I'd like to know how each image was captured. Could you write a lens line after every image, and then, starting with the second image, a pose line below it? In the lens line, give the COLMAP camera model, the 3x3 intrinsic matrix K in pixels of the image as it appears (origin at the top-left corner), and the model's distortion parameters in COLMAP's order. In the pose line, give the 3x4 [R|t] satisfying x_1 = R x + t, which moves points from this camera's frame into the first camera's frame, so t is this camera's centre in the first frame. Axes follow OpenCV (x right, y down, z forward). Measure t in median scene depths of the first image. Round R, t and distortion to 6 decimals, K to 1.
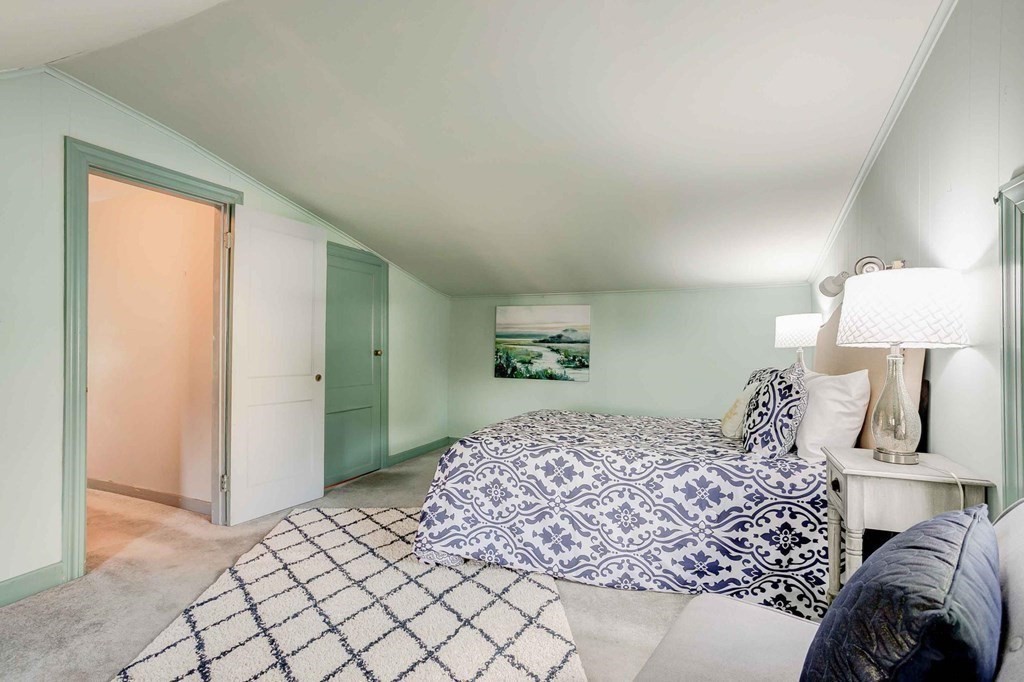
lens RADIAL K [[493.2, 0, 507.1], [0, 493.2, 342.2], [0, 0, 1]] dist [-0.055155, 0.036464]
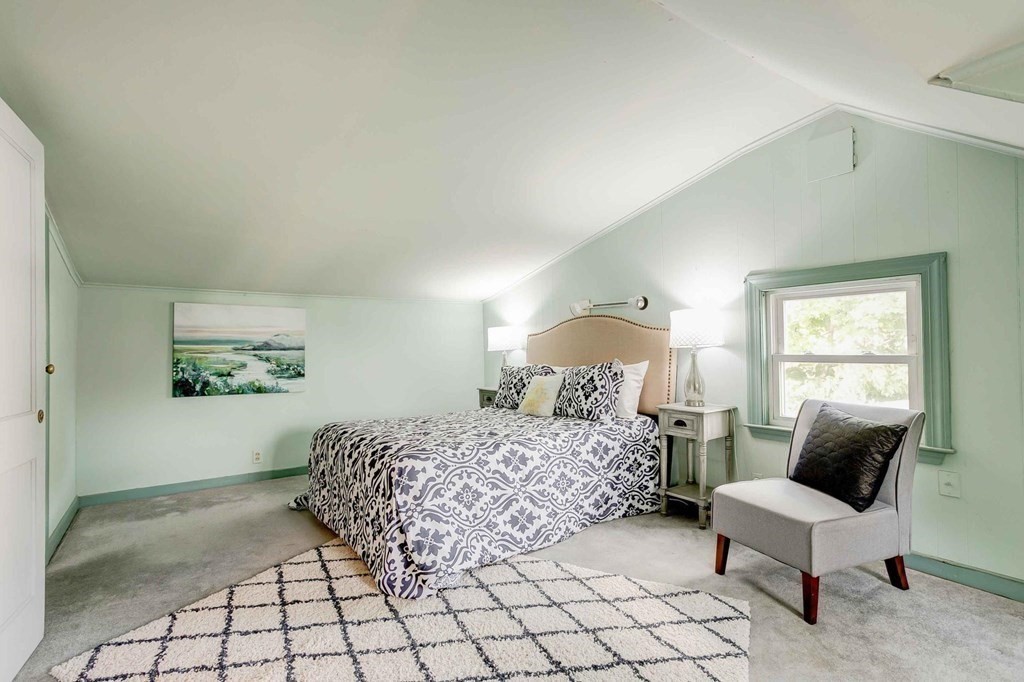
lens RADIAL K [[493.2, 0, 507.1], [0, 493.2, 342.2], [0, 0, 1]] dist [-0.055155, 0.036464]
pose [[0.524172, 0.004216, 0.851602, -0.836379], [0.010398, 0.999882, -0.011350, 0.003560], [-0.851549, 0.014804, 0.524066, 0.405420]]
